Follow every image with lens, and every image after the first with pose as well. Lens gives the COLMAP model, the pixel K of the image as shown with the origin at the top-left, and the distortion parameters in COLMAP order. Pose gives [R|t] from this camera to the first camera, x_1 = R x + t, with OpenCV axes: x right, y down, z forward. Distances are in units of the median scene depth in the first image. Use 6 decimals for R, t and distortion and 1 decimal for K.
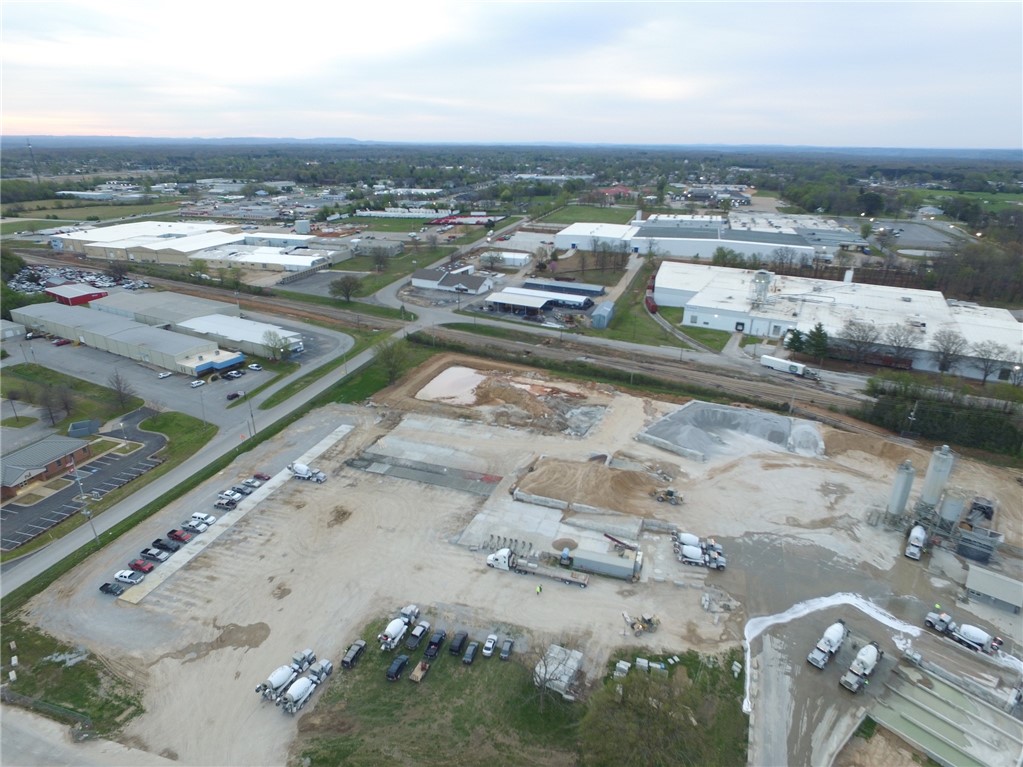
lens RADIAL K [[595.4, 0, 513.2], [0, 595.4, 380.5], [0, 0, 1]] dist [-0.012103, 0.016344]
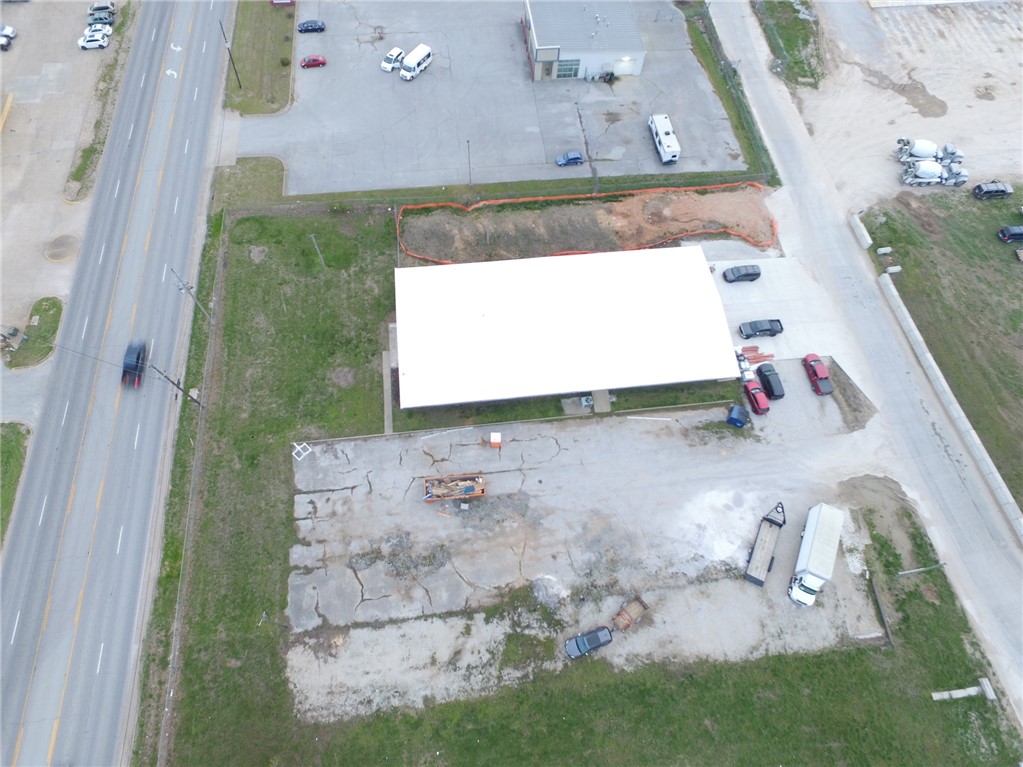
lens RADIAL K [[595.4, 0, 513.2], [0, 595.4, 380.5], [0, 0, 1]] dist [-0.012103, 0.016344]
pose [[0.389745, 0.828702, -0.401687, 0.025553], [-0.368846, 0.540133, 0.756445, 0.108921], [0.843832, -0.146660, 0.516177, -0.061347]]
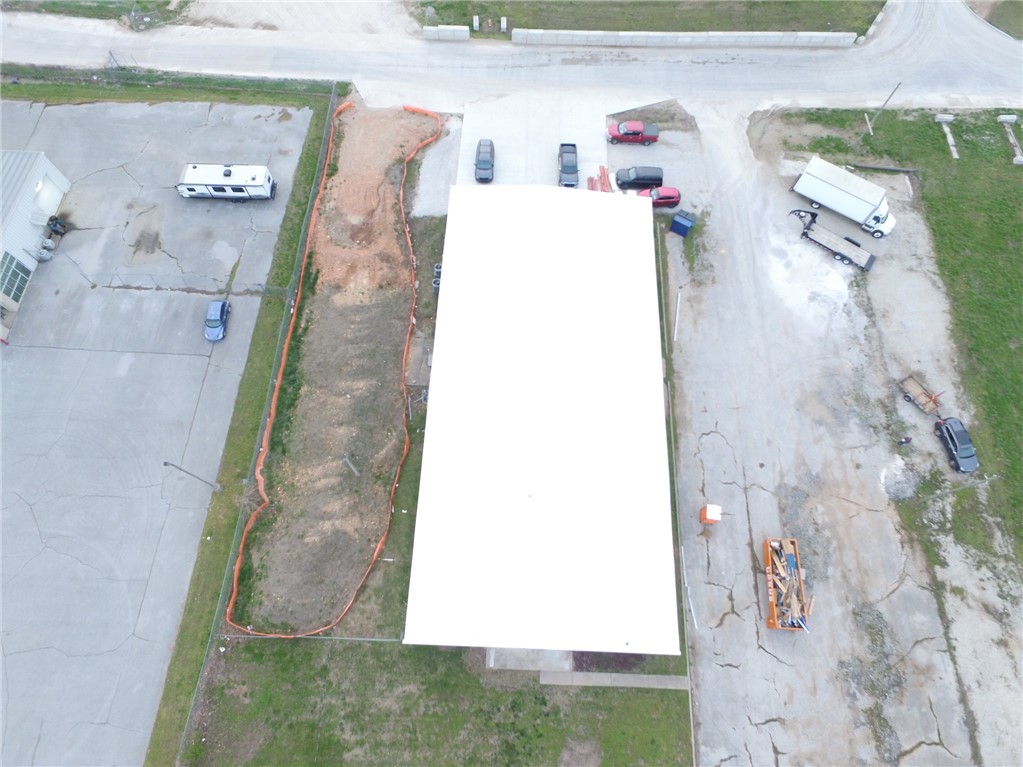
lens RADIAL K [[595.4, 0, 513.2], [0, 595.4, 380.5], [0, 0, 1]] dist [-0.012103, 0.016344]
pose [[0.970267, -0.213199, 0.114578, -0.200358], [0.068646, 0.696349, 0.714413, 0.182536], [-0.232099, -0.685306, 0.690280, -0.002816]]
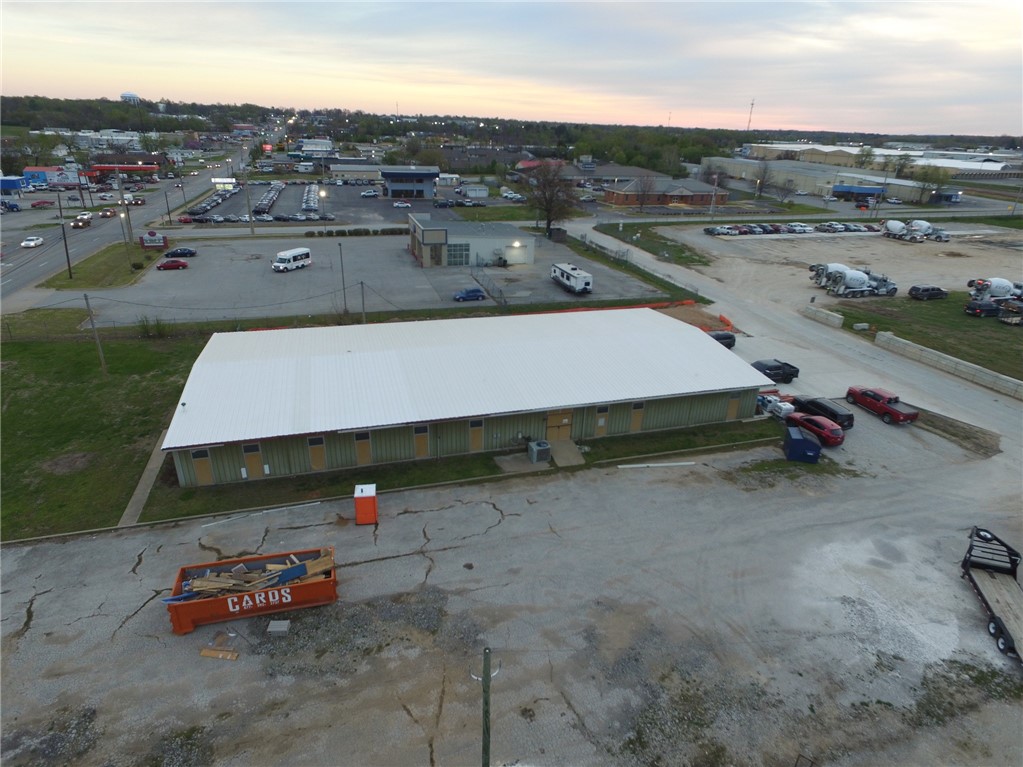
lens RADIAL K [[595.4, 0, 513.2], [0, 595.4, 380.5], [0, 0, 1]] dist [-0.012103, 0.016344]
pose [[0.545239, 0.338927, -0.766709, 0.049680], [-0.338059, 0.925851, 0.168868, 0.337986], [0.767092, 0.167120, 0.619387, 0.034862]]
